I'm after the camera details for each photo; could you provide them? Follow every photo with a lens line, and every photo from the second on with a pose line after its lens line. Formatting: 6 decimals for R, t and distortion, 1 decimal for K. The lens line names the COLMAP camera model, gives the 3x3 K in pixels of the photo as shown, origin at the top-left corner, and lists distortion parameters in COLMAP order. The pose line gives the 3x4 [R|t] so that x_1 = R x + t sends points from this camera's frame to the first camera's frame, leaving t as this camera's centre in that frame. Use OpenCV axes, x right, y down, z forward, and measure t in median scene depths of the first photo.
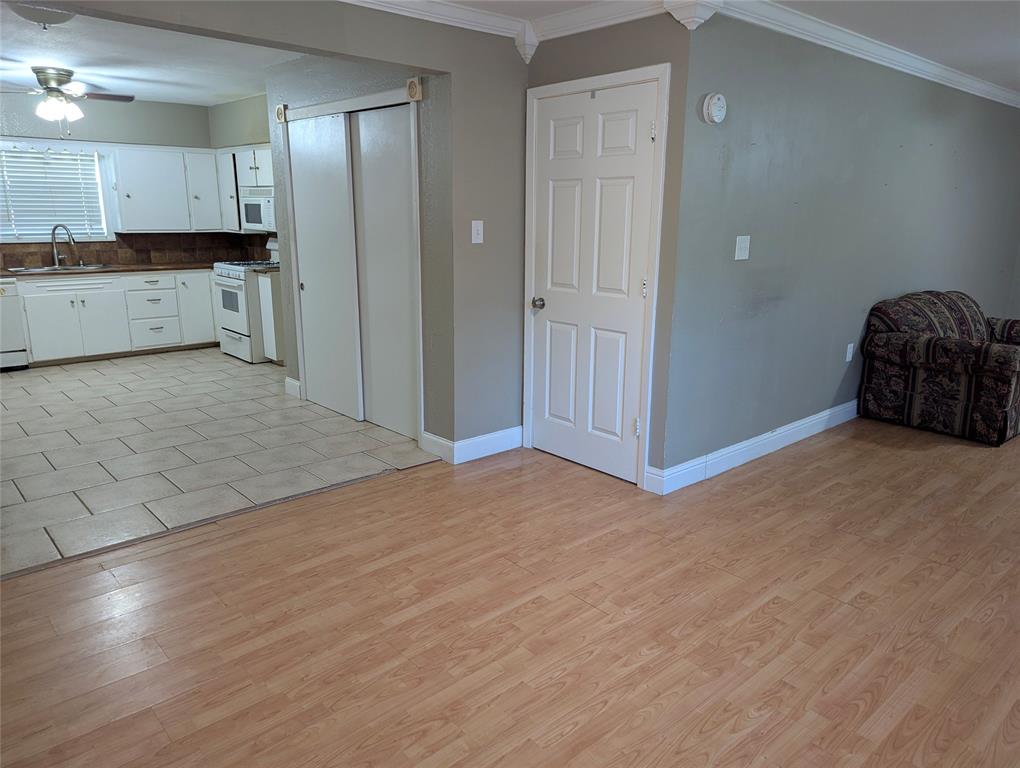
lens RADIAL K [[726.0, 0, 520.1], [0, 726.0, 375.6], [0, 0, 1]] dist [0.067225, -0.053153]
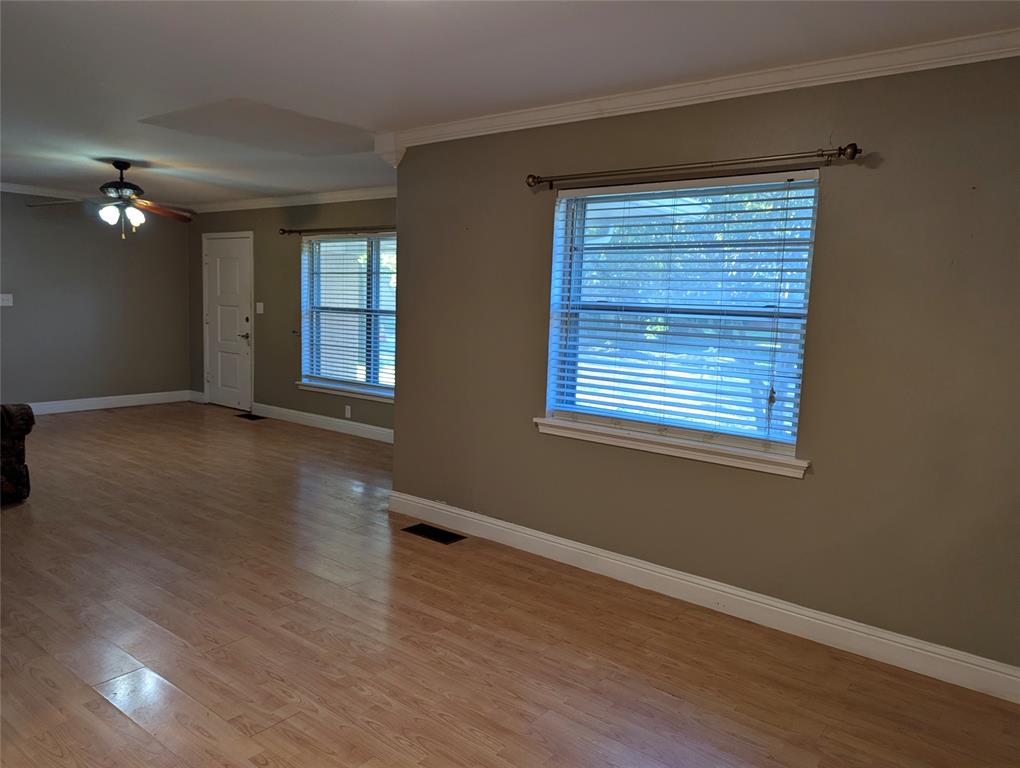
lens RADIAL K [[726.0, 0, 506.9], [0, 726.0, 375.5], [0, 0, 1]] dist [0.067225, -0.053153]
pose [[-0.160827, -0.123074, 0.979279, -0.736126], [0.189480, 0.969889, 0.153012, -0.168549], [-0.968624, 0.210162, -0.132664, 0.734598]]
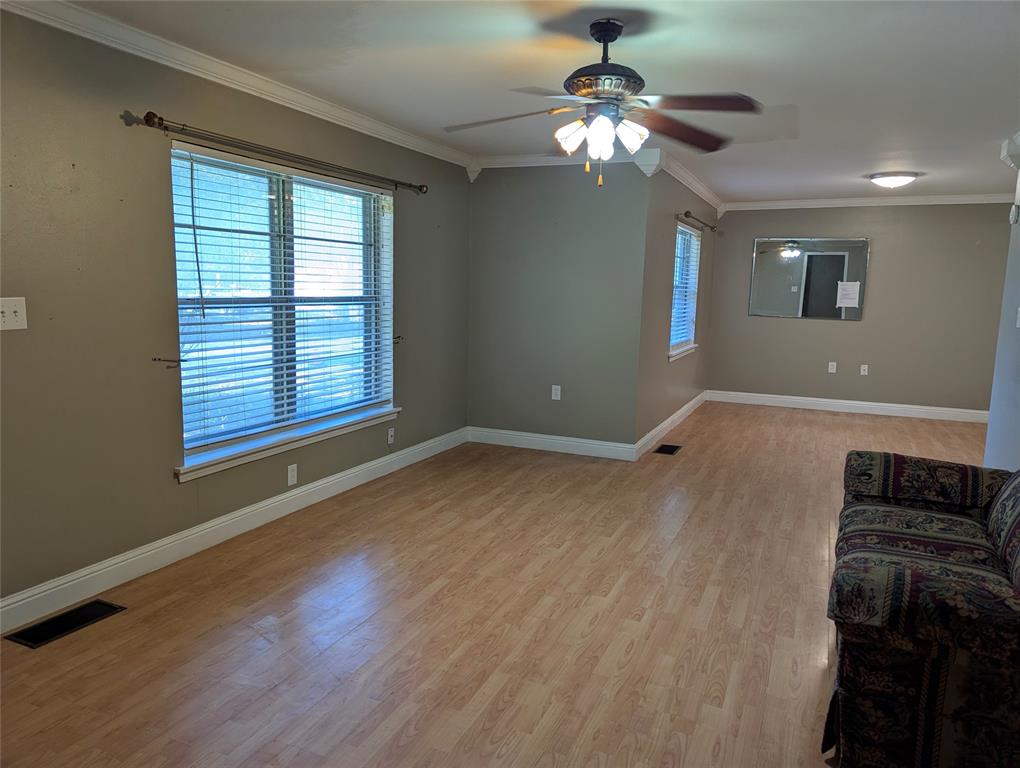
lens RADIAL K [[726.0, 0, 490.4], [0, 726.0, 381.0], [0, 0, 1]] dist [0.067225, -0.053153]
pose [[-0.920856, 0.022023, -0.389280, 2.042582], [-0.118397, 0.935466, 0.332996, -0.485625], [0.371492, 0.352731, -0.858822, 2.328906]]
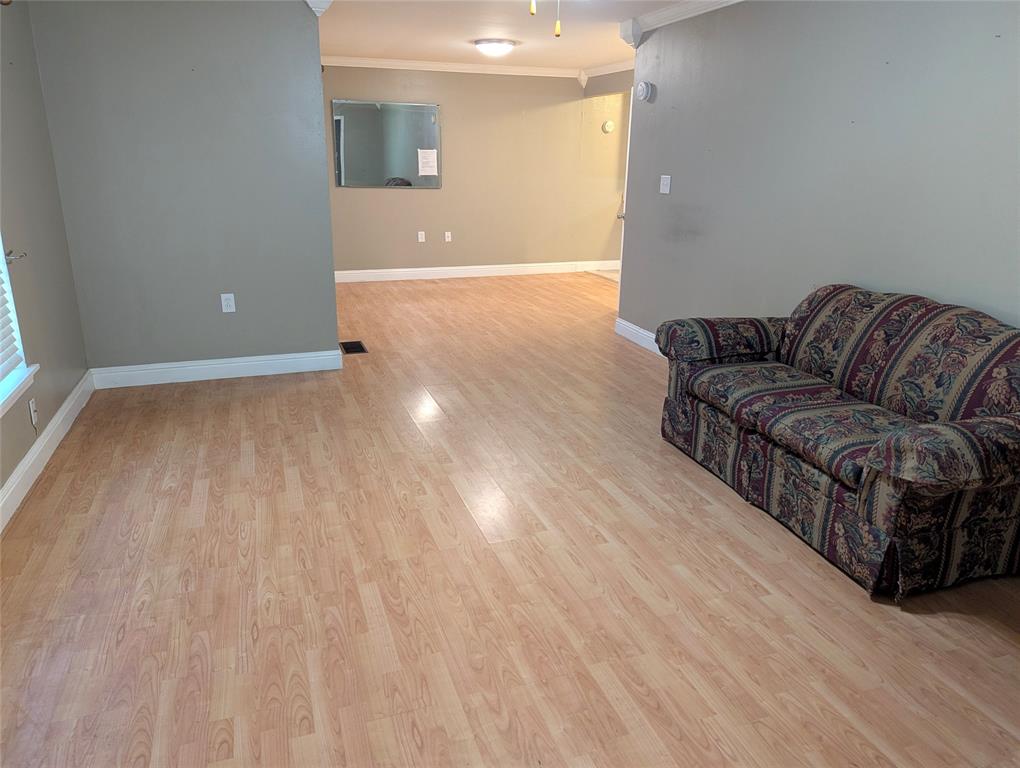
lens RADIAL K [[726.0, 0, 507.8], [0, 726.0, 383.6], [0, 0, 1]] dist [0.067225, -0.053153]
pose [[-0.393864, 0.263396, -0.880621, 2.302568], [-0.218897, 0.903620, 0.368178, -0.362987], [0.892723, 0.337778, -0.298247, 1.730690]]
